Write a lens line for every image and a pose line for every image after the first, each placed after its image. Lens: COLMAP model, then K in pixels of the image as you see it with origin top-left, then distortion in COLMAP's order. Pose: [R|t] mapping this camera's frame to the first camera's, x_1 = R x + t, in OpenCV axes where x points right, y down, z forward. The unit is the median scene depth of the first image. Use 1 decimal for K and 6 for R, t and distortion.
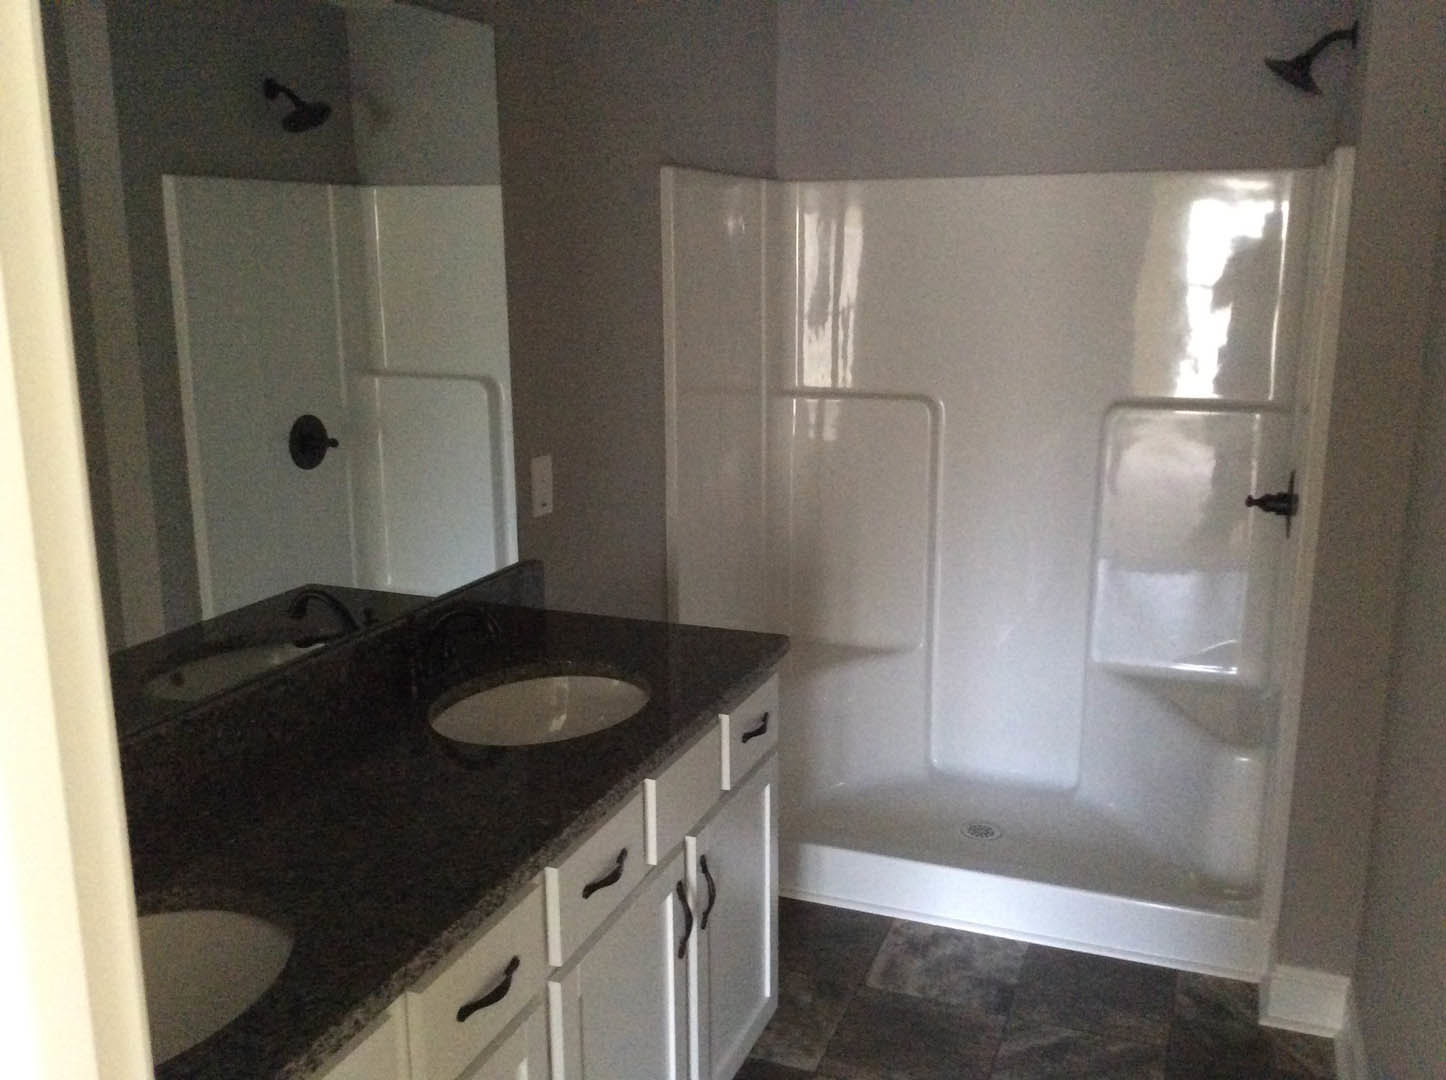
lens RADIAL K [[1320.2, 0, 732.6], [0, 1320.2, 548.0], [0, 0, 1]] dist [0.151597, -0.329759]
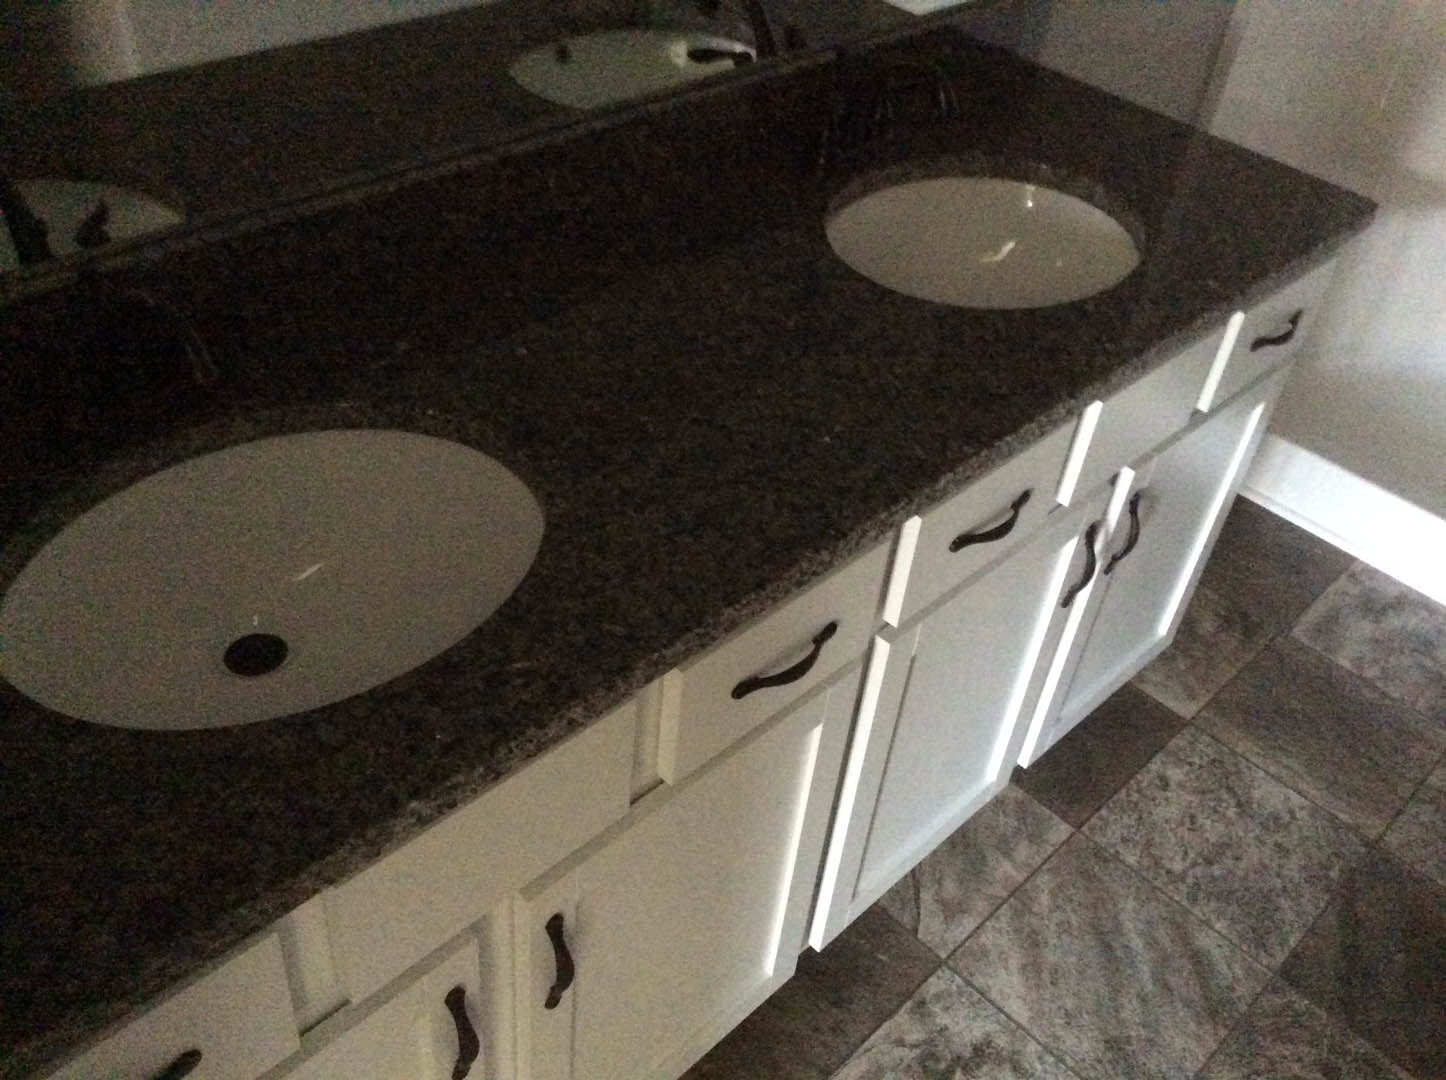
lens RADIAL K [[1320.2, 0, 732.6], [0, 1320.2, 548.0], [0, 0, 1]] dist [0.151597, -0.329759]
pose [[0.911919, 0.330546, -0.243194, -0.036200], [-0.189188, 0.864520, 0.465633, -0.042629], [0.364159, -0.378610, 0.850907, 0.278165]]
